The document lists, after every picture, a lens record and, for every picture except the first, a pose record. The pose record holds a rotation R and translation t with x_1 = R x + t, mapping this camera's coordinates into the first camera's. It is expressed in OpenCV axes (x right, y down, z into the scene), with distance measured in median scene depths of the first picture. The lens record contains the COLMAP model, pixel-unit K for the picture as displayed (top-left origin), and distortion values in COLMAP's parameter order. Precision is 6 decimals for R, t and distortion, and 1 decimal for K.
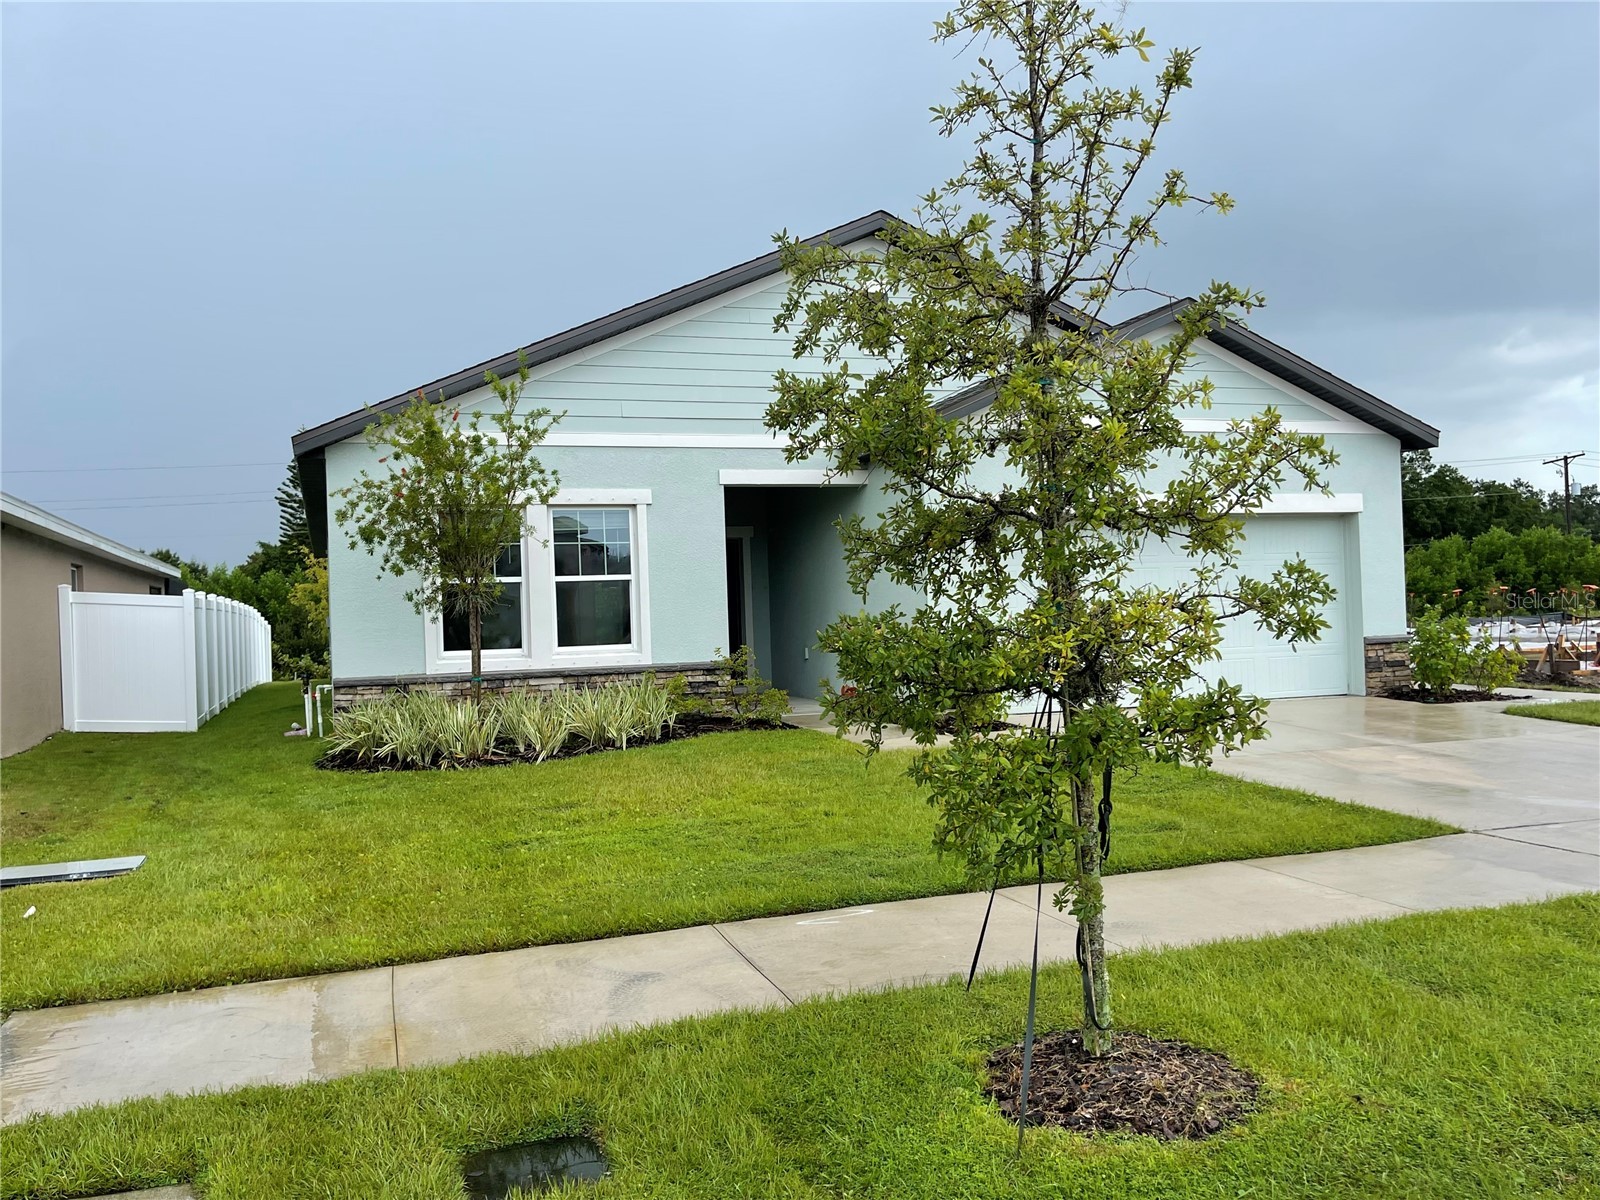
lens RADIAL K [[1346.8, 0, 800.0], [0, 1346.8, 600.0], [0, 0, 1]] dist [0.005807, 0.002409]
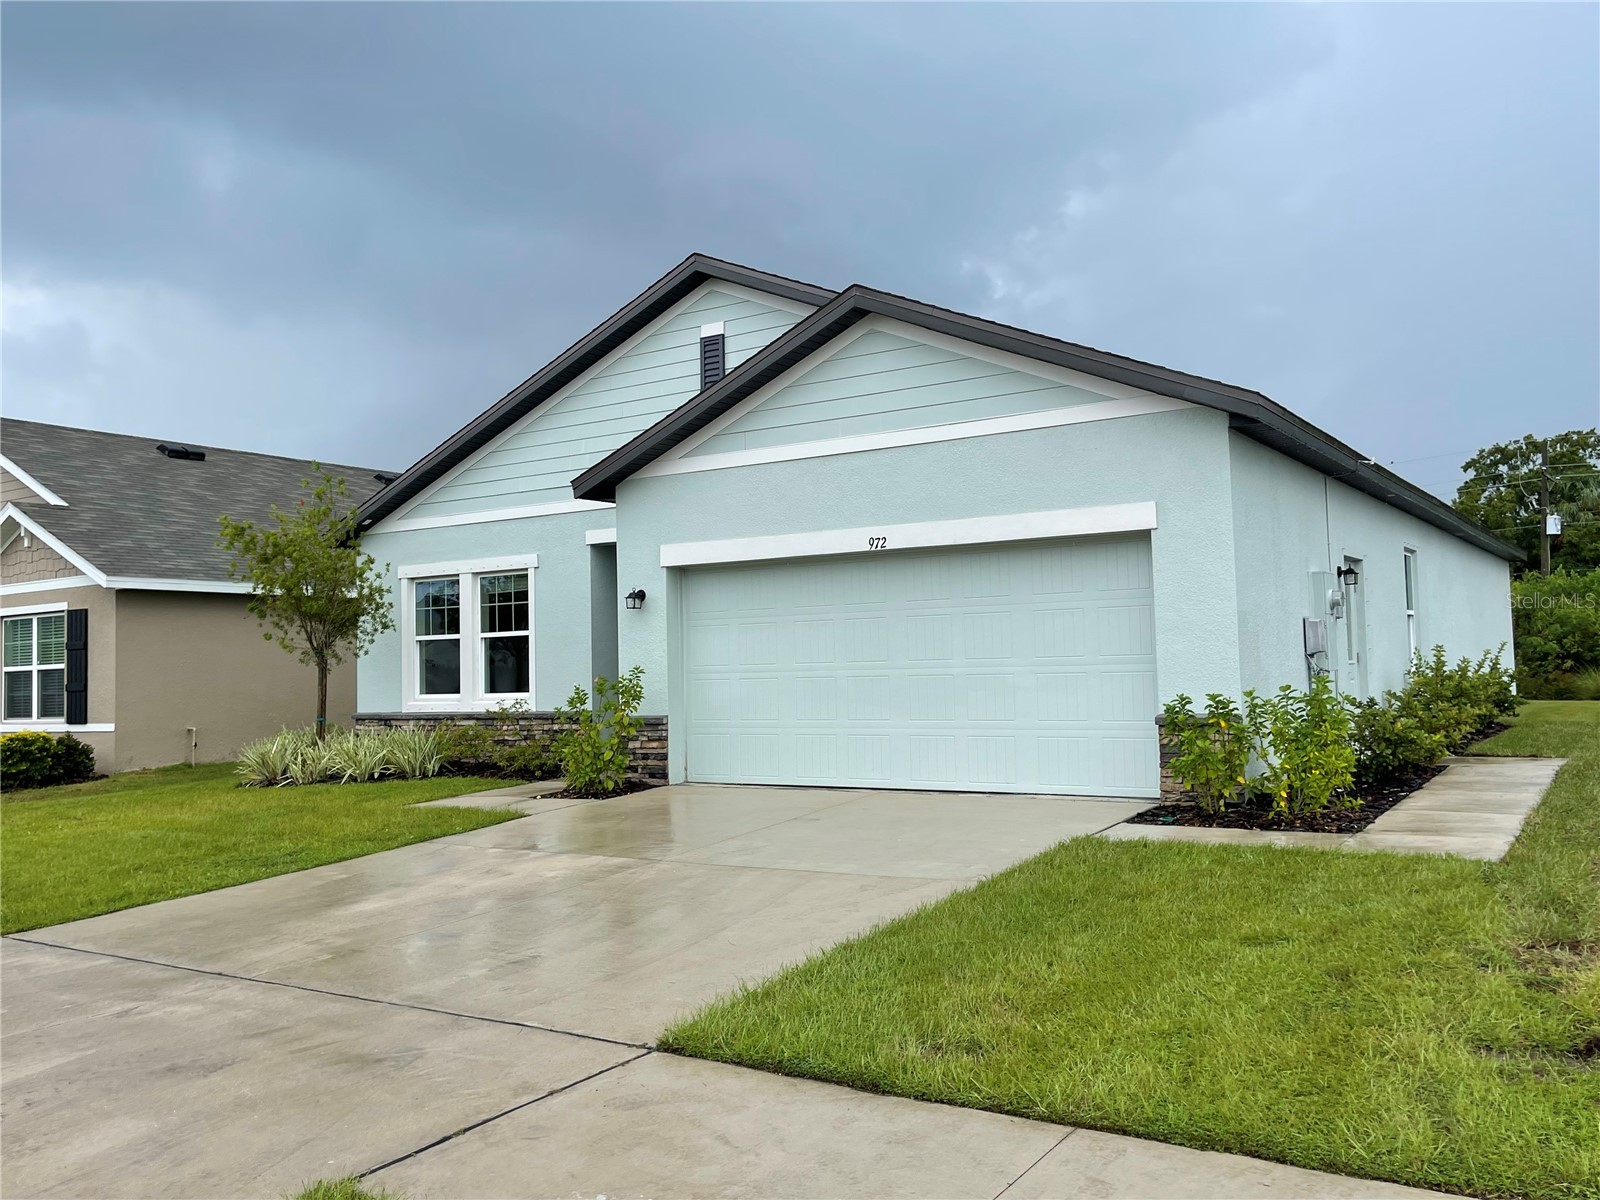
lens RADIAL K [[1346.8, 0, 800.0], [0, 1346.8, 600.0], [0, 0, 1]] dist [0.005807, 0.002409]
pose [[0.638007, -0.020076, -0.769769, 0.888755], [0.007916, 0.999778, -0.019514, -0.021137], [0.769990, 0.006357, 0.638024, 0.465992]]
